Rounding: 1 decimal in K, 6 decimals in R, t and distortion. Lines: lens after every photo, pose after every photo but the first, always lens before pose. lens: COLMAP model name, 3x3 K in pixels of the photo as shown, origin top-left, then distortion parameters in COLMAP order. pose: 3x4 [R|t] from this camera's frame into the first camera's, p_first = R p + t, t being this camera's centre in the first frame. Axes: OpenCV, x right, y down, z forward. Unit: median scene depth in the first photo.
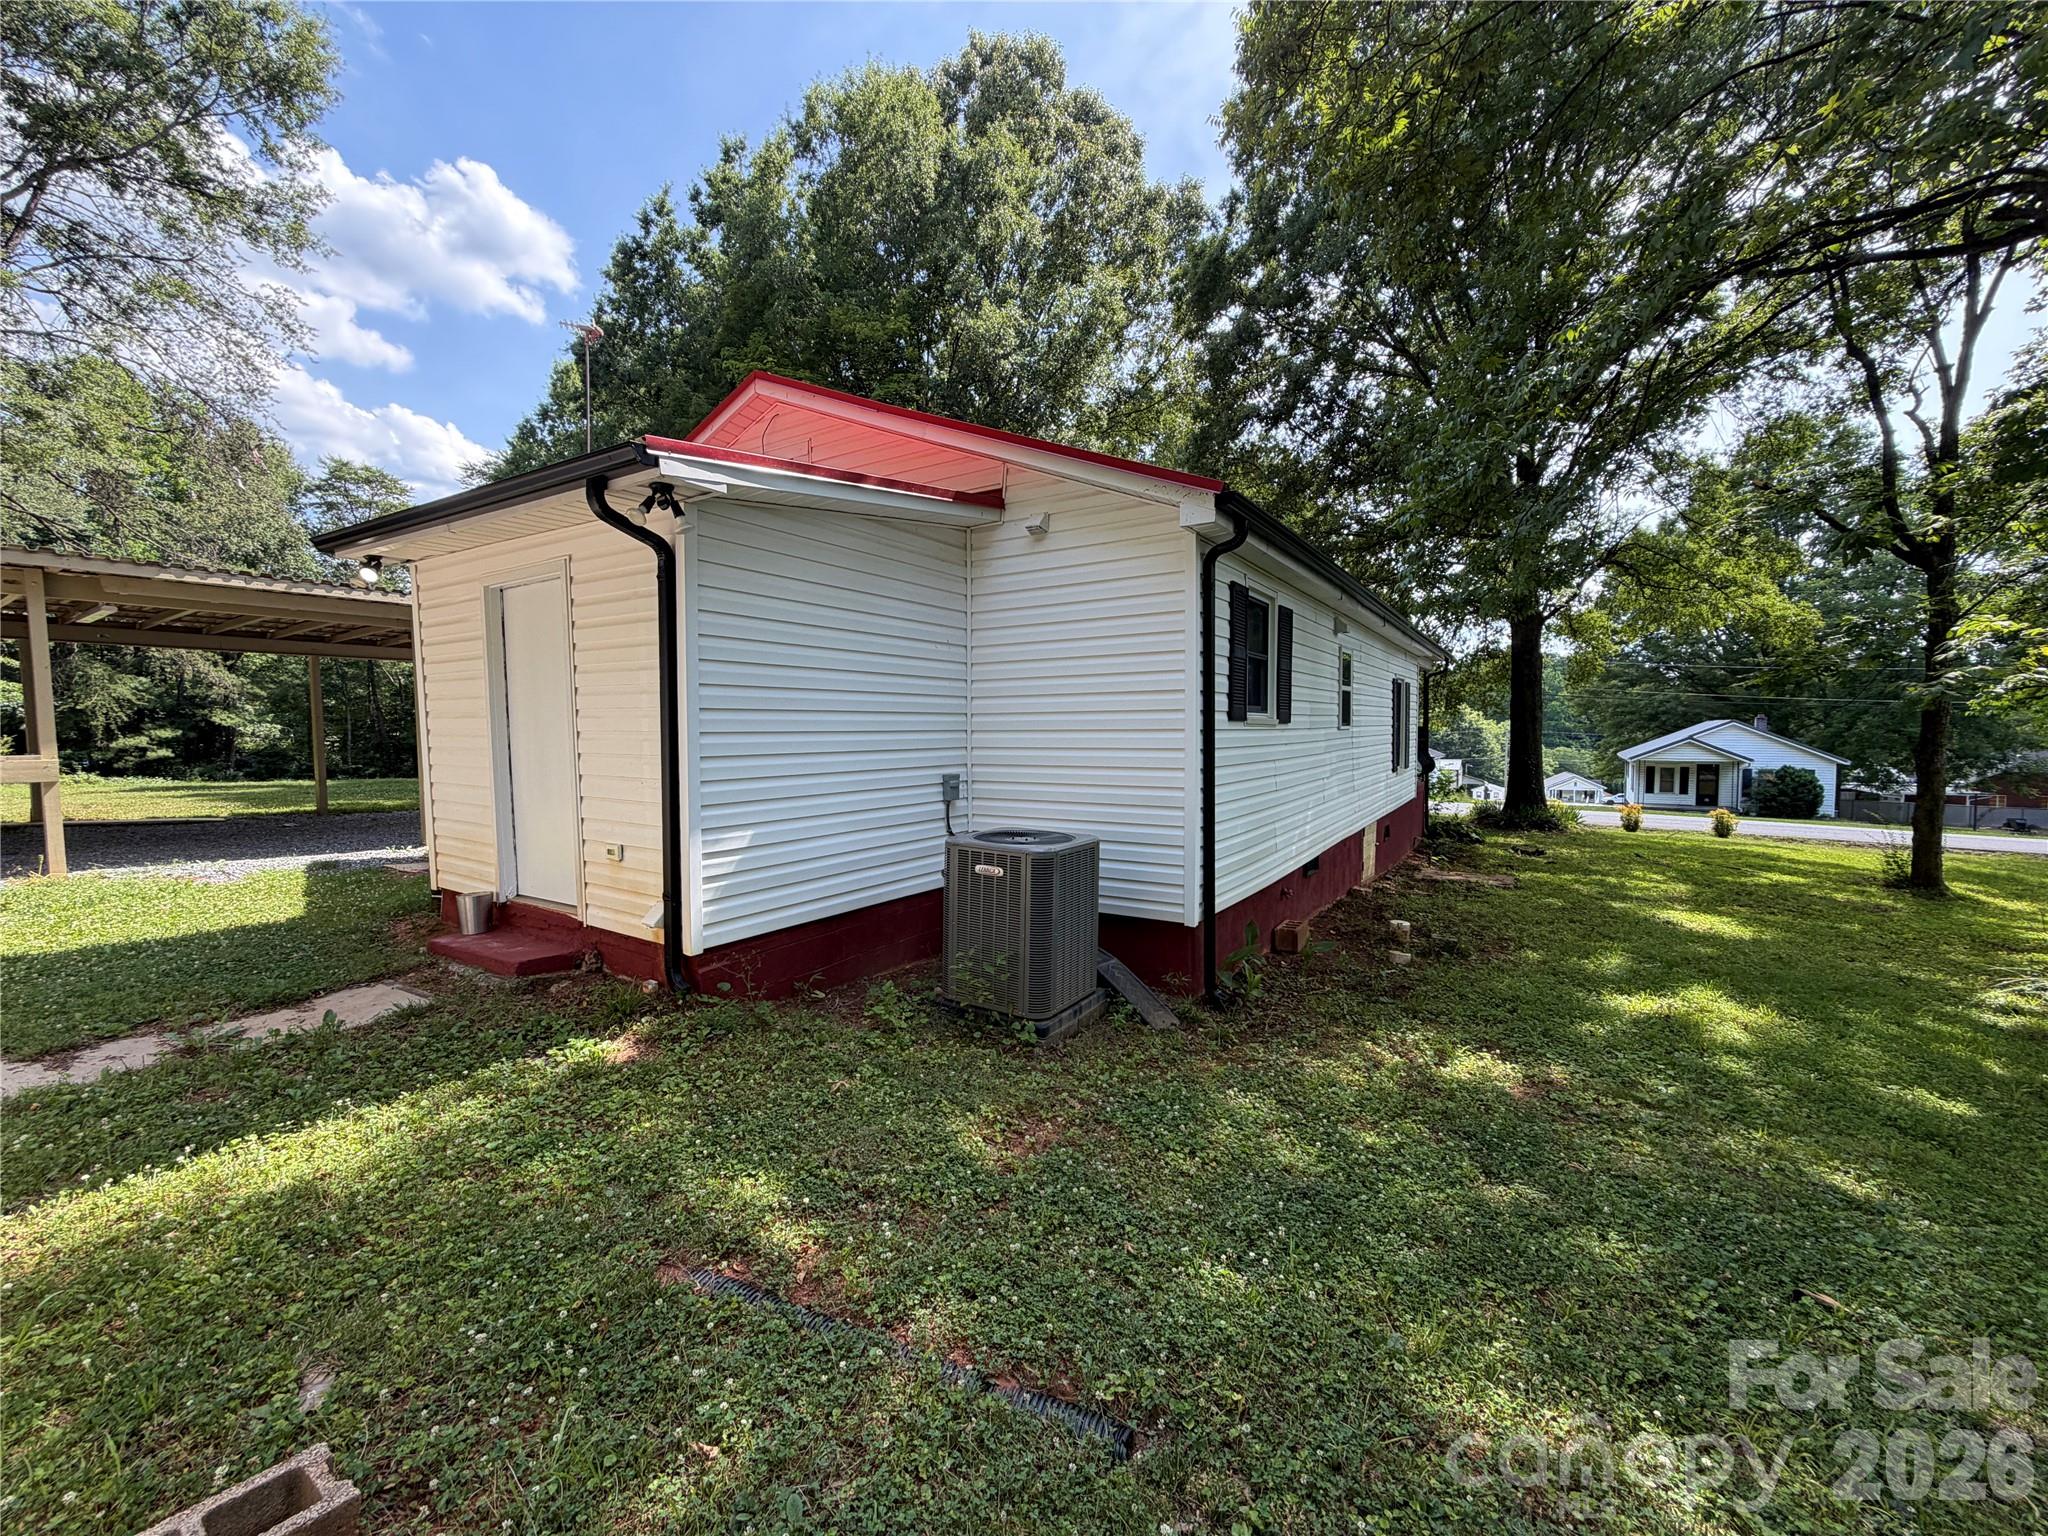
lens RADIAL K [[811.6, 0, 1026.1], [0, 811.6, 771.1], [0, 0, 1]] dist [-0.003497, 0.002047]
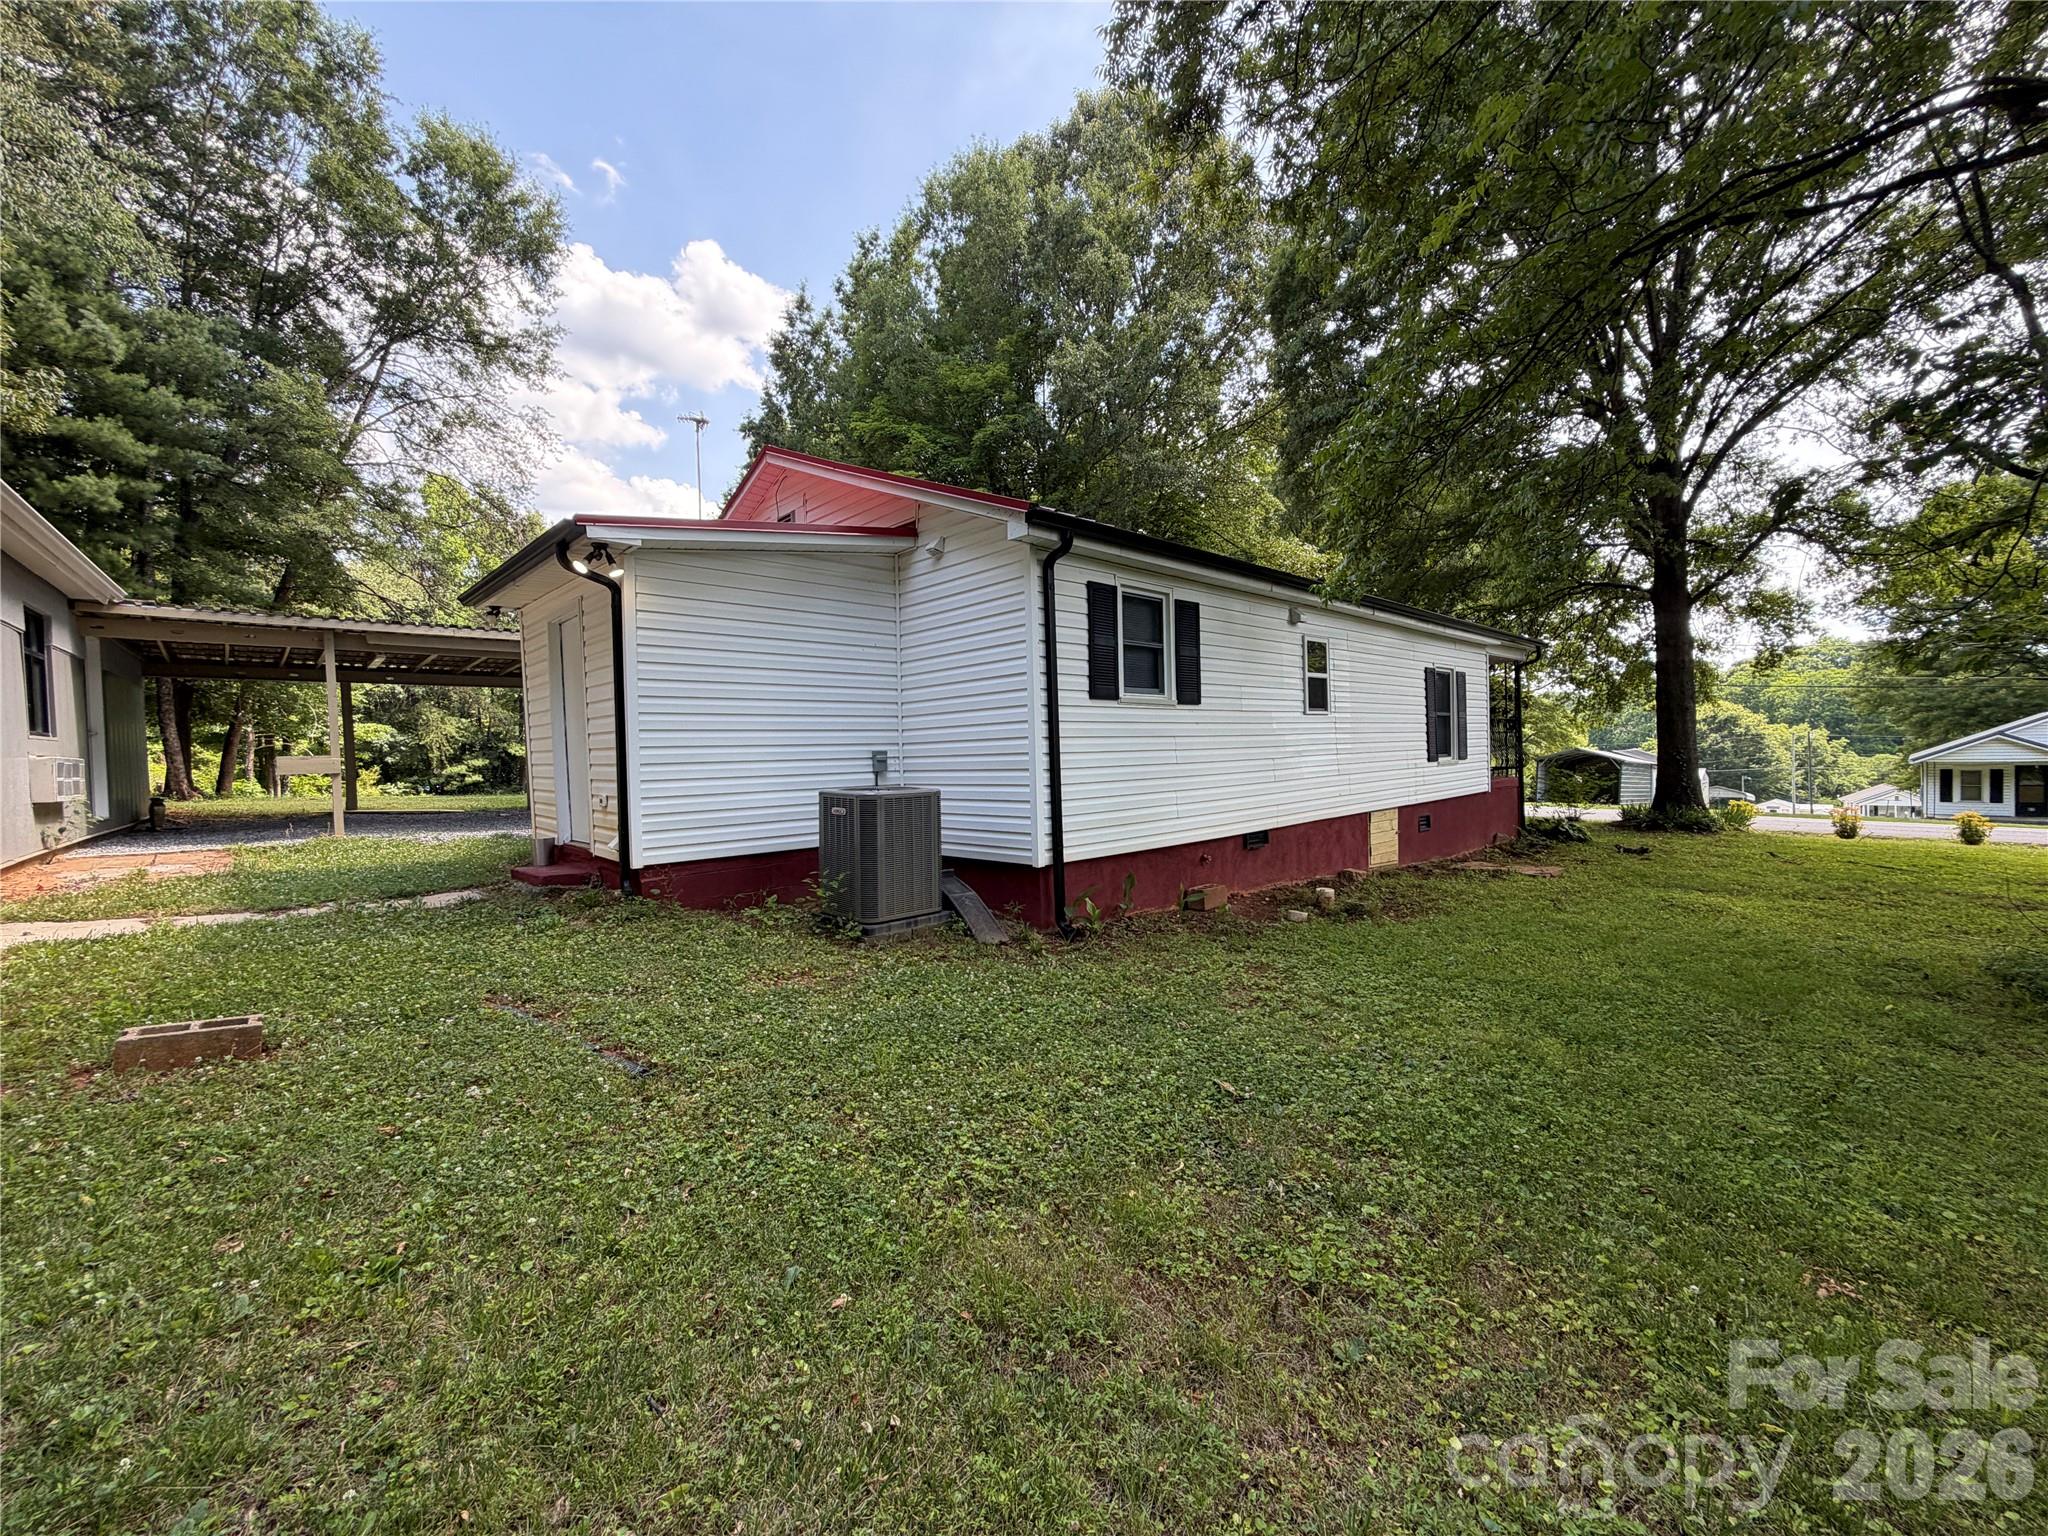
lens RADIAL K [[811.6, 0, 1032.5], [0, 811.6, 774.1], [0, 0, 1]] dist [-0.003497, 0.002047]
pose [[0.972817, -0.015971, -0.231024, 0.148795], [0.010605, 0.999645, -0.024450, 0.025529], [0.231333, 0.021335, 0.972641, -0.056348]]
